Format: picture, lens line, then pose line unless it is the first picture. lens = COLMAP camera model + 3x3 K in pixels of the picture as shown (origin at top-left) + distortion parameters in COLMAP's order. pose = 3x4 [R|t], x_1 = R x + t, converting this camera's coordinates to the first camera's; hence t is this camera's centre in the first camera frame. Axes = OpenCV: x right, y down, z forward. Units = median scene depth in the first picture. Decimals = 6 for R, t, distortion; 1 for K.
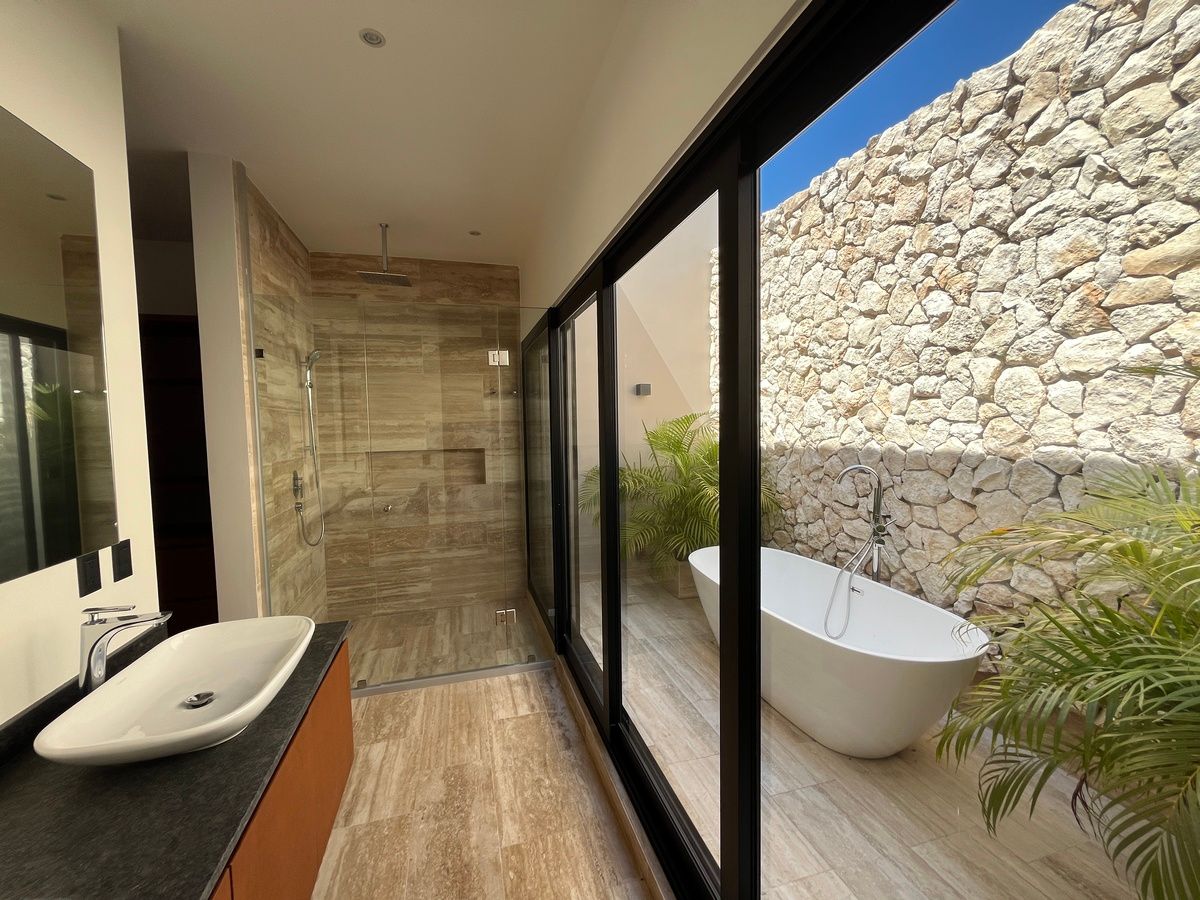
lens RADIAL K [[483.7, 0, 597.6], [0, 483.7, 452.6], [0, 0, 1]] dist [-0.003175, -0.000692]
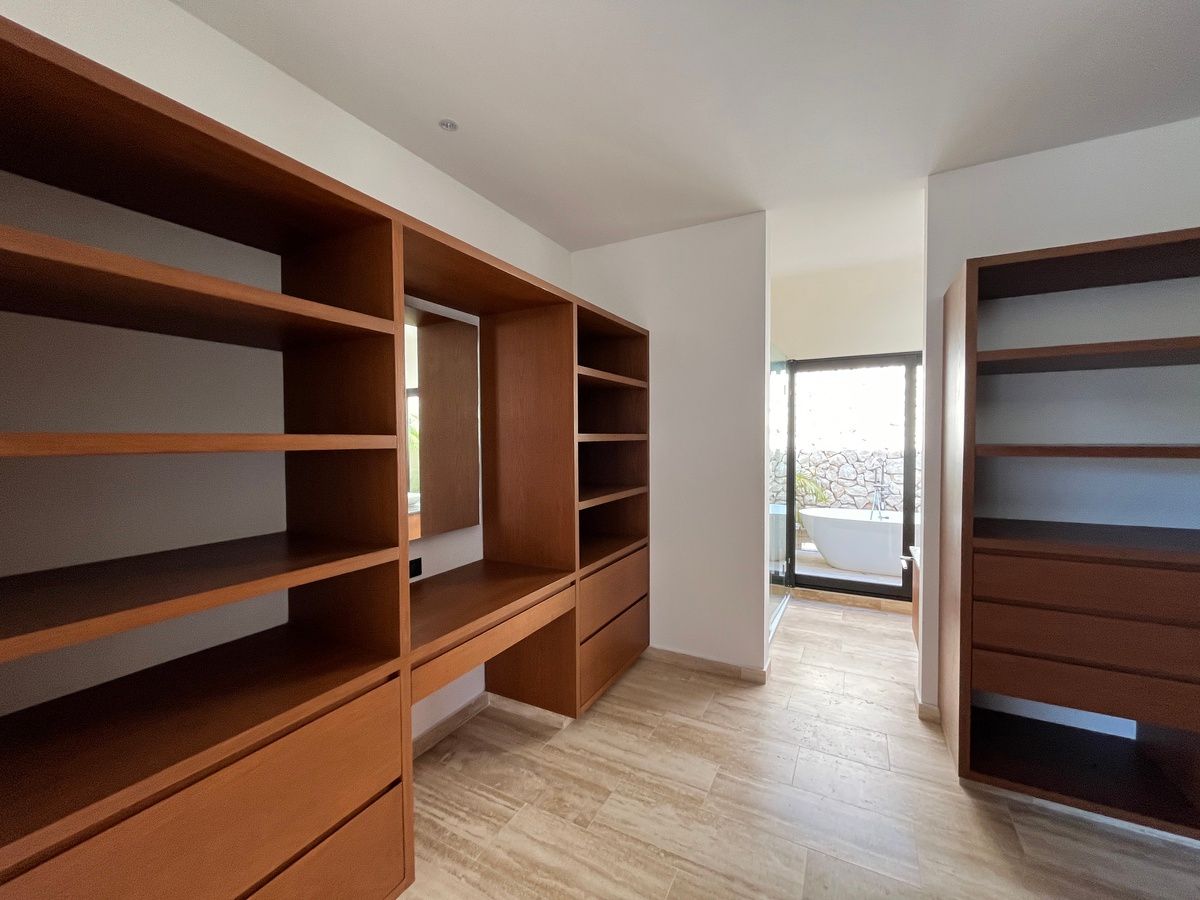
lens RADIAL K [[483.7, 0, 597.6], [0, 483.7, 452.6], [0, 0, 1]] dist [-0.003175, -0.000692]
pose [[0.705084, -0.007647, 0.709083, -1.807766], [0.037977, 0.998914, -0.026991, 0.019651], [-0.708107, 0.045960, 0.704608, 0.410825]]
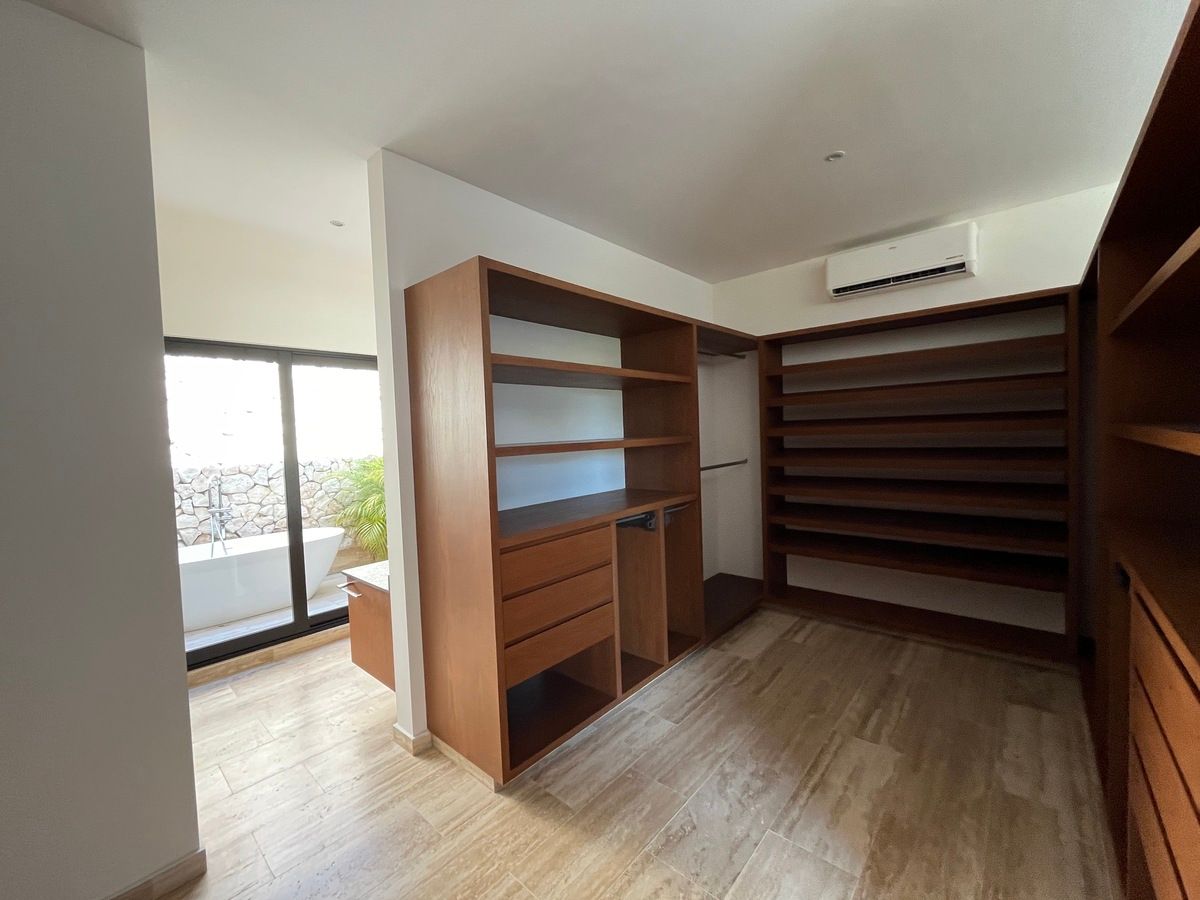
lens RADIAL K [[483.7, 0, 597.6], [0, 483.7, 452.6], [0, 0, 1]] dist [-0.003175, -0.000692]
pose [[-0.530981, 0.009147, 0.847334, -1.580123], [0.099083, 0.993753, 0.051363, -0.002296], [-0.841571, 0.111229, -0.528570, 0.786889]]
